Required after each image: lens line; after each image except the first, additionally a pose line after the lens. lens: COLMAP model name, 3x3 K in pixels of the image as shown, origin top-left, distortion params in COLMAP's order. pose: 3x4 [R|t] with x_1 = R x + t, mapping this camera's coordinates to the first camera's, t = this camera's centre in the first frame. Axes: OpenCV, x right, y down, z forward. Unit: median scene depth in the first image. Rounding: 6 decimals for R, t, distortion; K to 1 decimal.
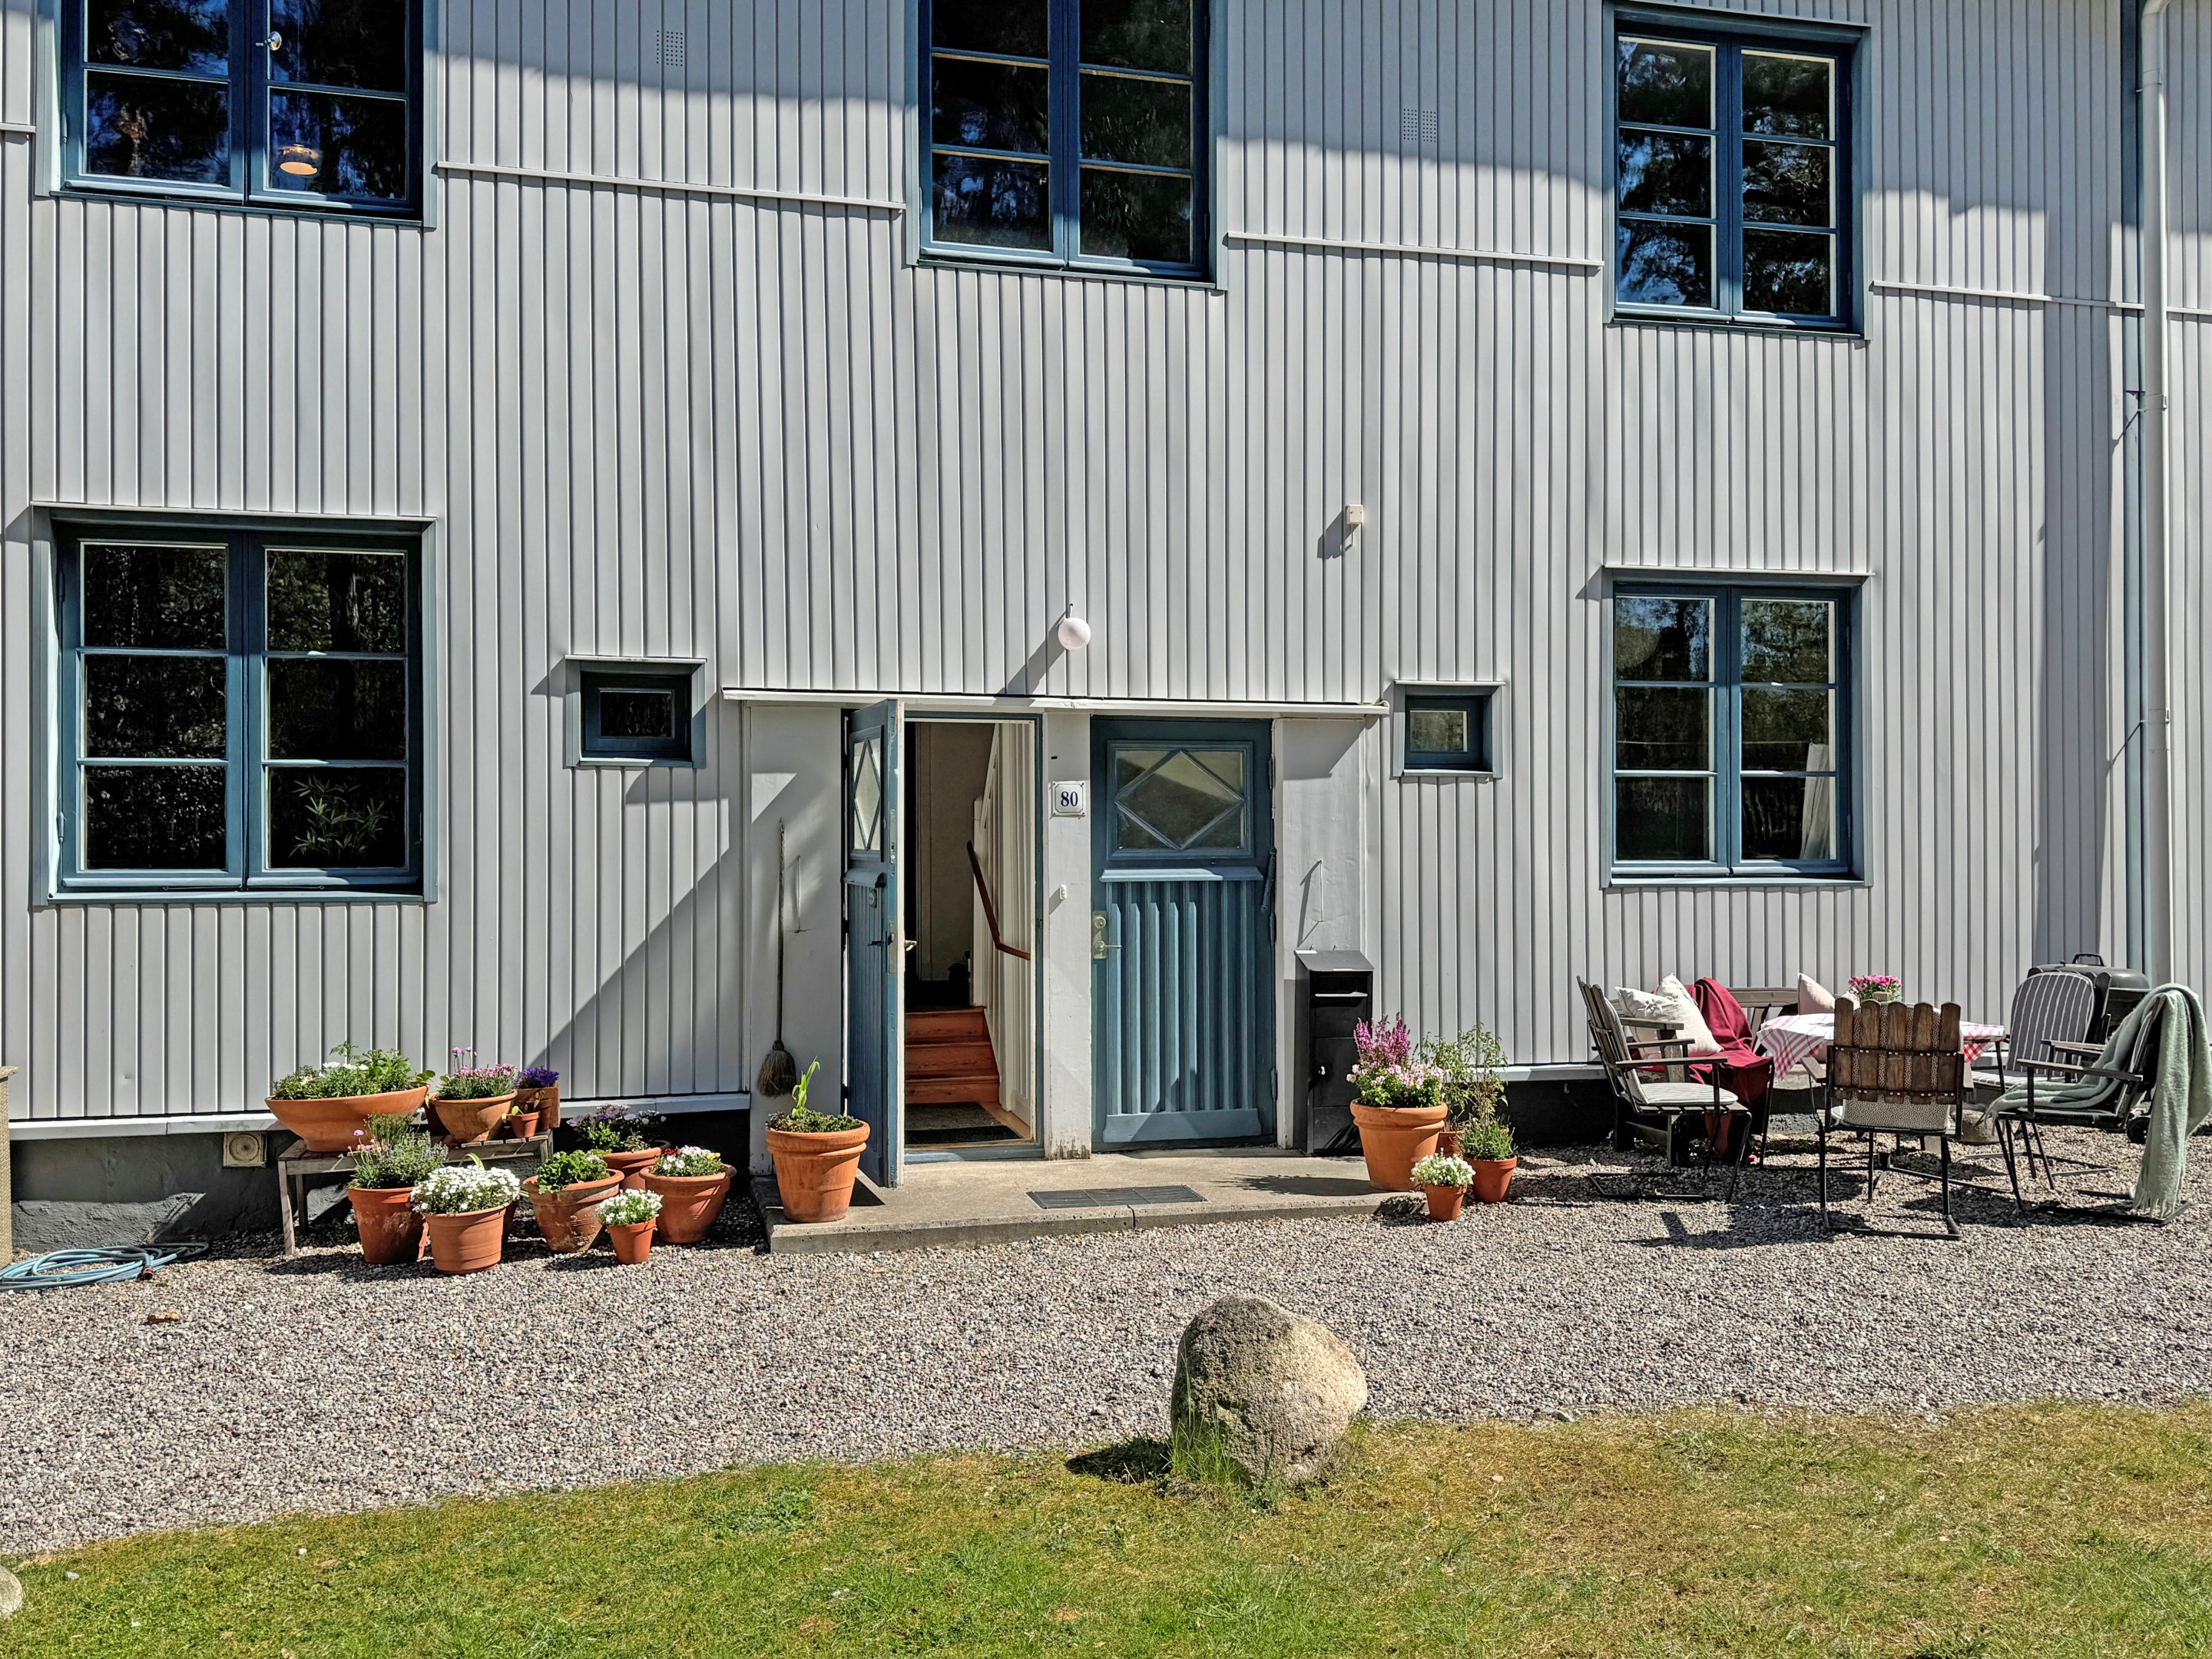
lens RADIAL K [[1801.7, 0, 1106.4], [0, 1801.7, 837.8], [0, 0, 1]] dist [0.144768, -0.280973]
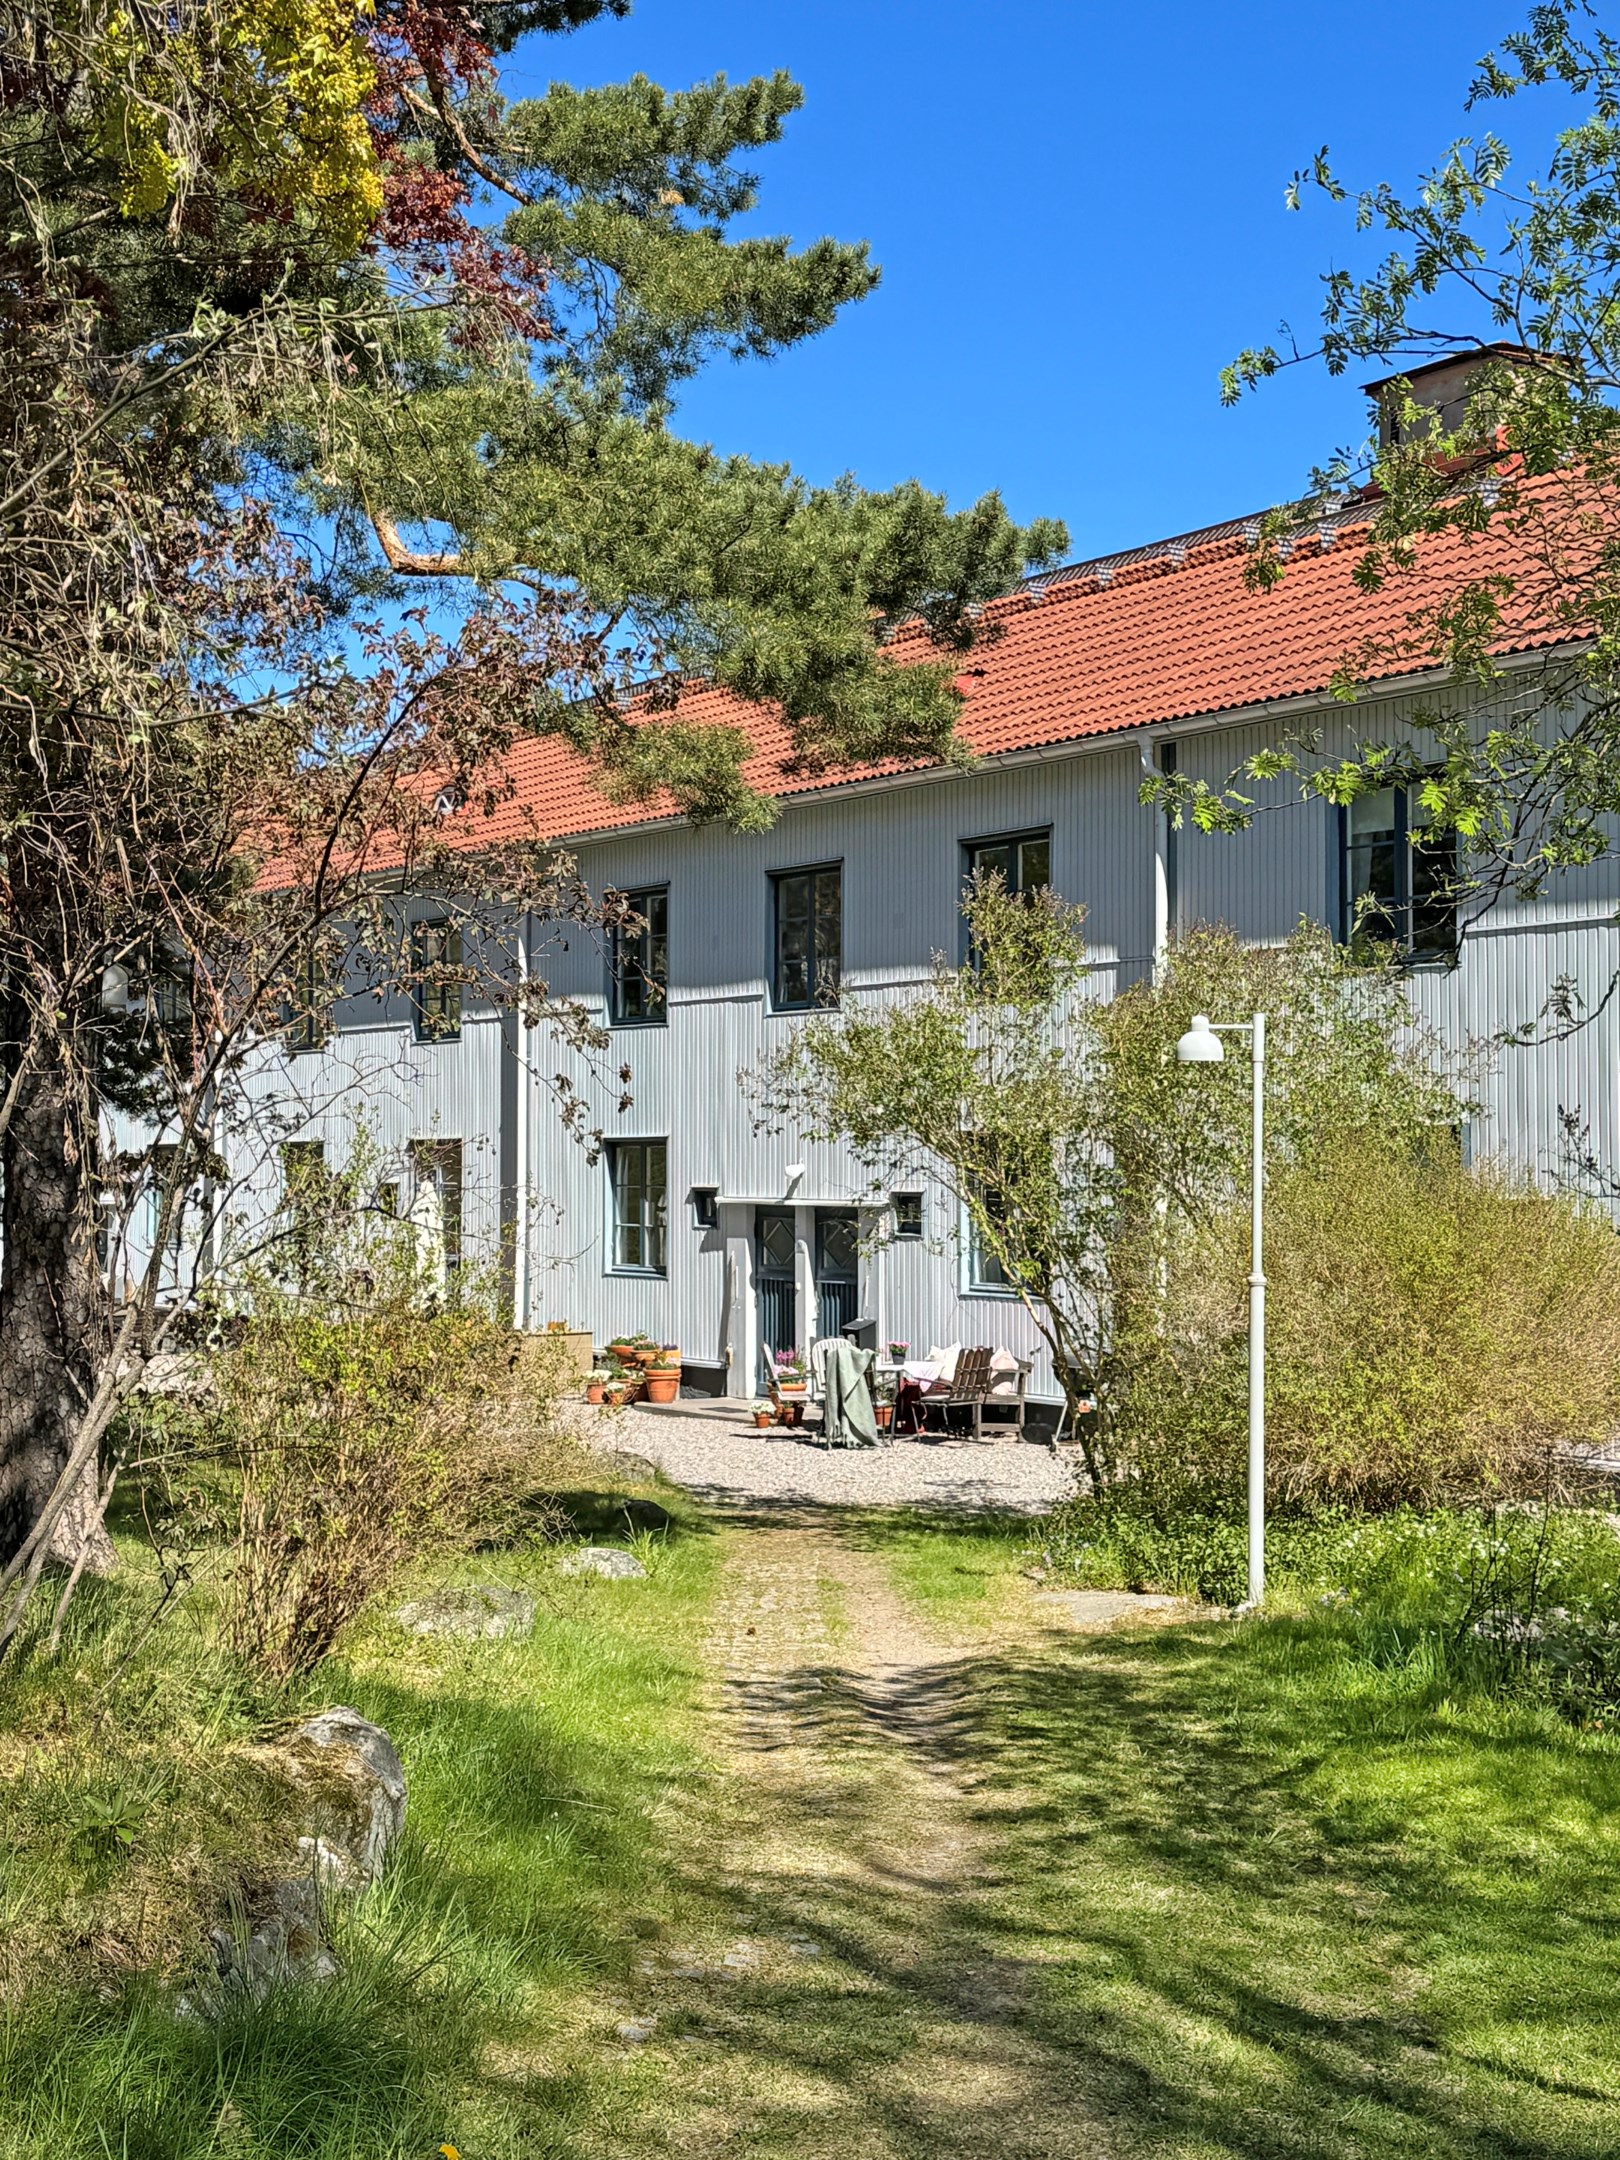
lens RADIAL K [[2958.4, 0, 810.0], [0, 2958.4, 1080.0], [0, 0, 1]] dist [0.001331, -0.000072]
pose [[0.318389, -0.025567, -0.947615, 3.593349], [0.003524, 0.999661, -0.025787, -0.136295], [0.947954, 0.004871, 0.318371, -0.161696]]
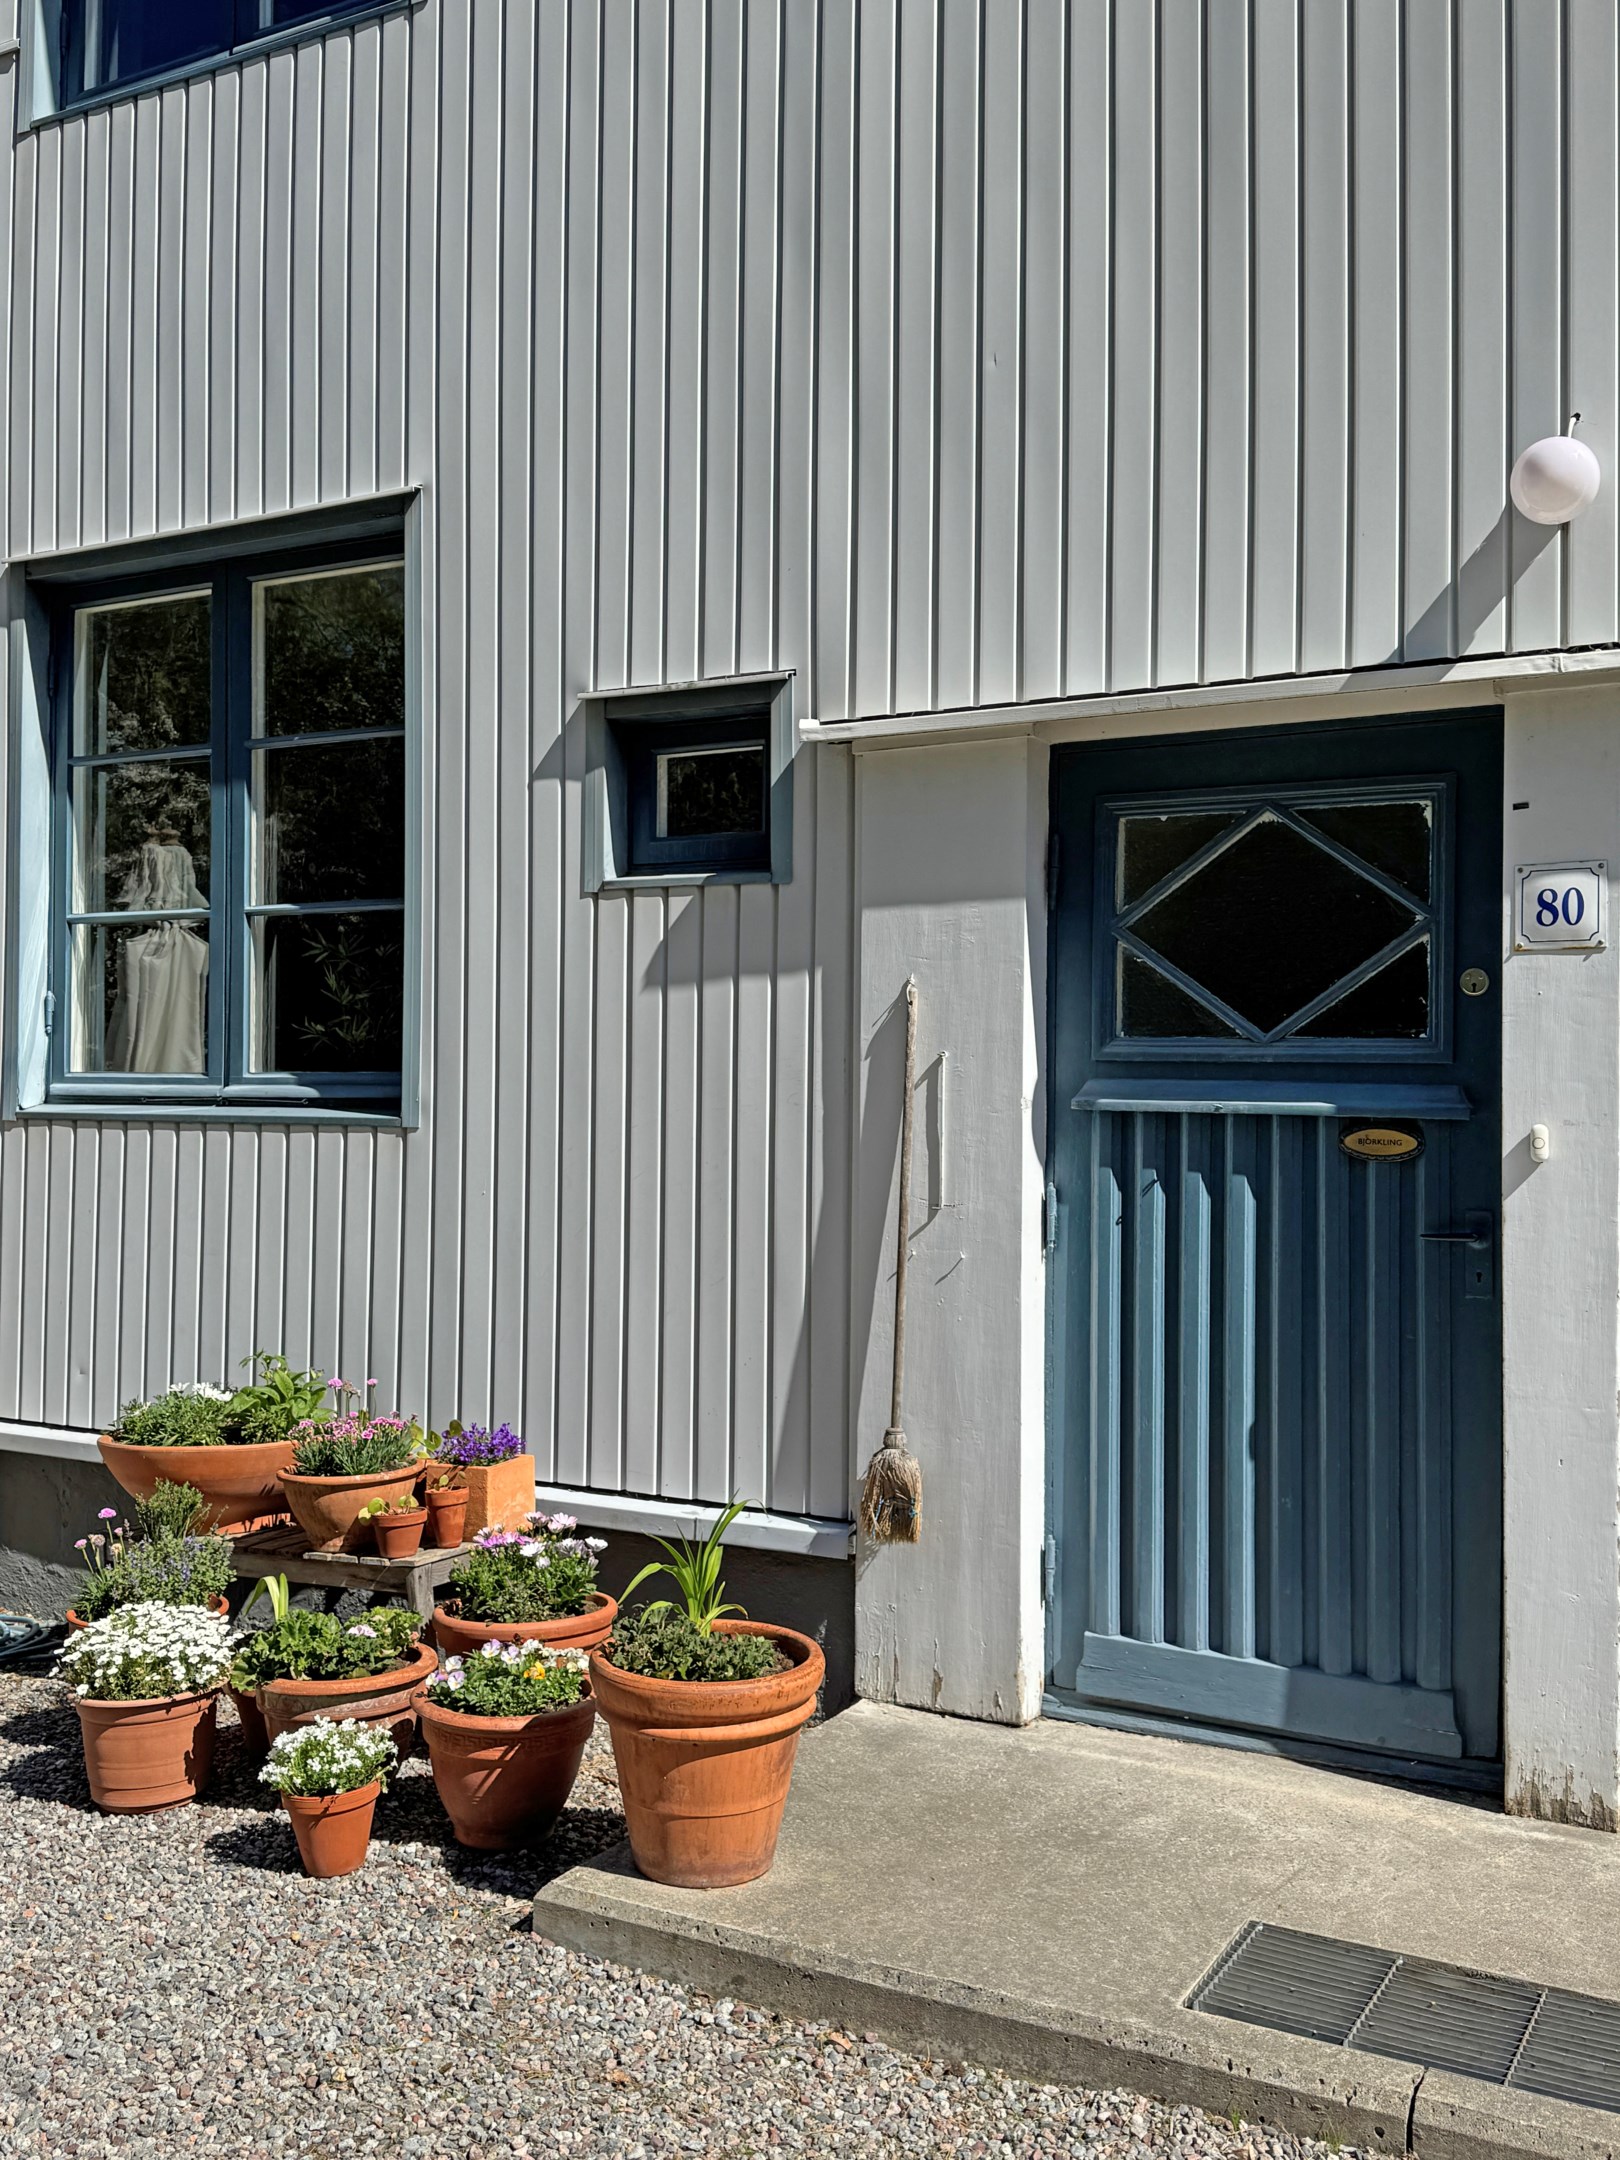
lens RADIAL K [[1975.5, 0, 810.0], [0, 1975.5, 1080.0], [0, 0, 1]] dist [0.144158, -0.293740]
pose [[0.722486, 0.001704, -0.691383, 0.169415], [-0.007881, 0.999952, -0.005771, 0.020920], [0.691341, 0.009618, 0.722465, 0.591290]]
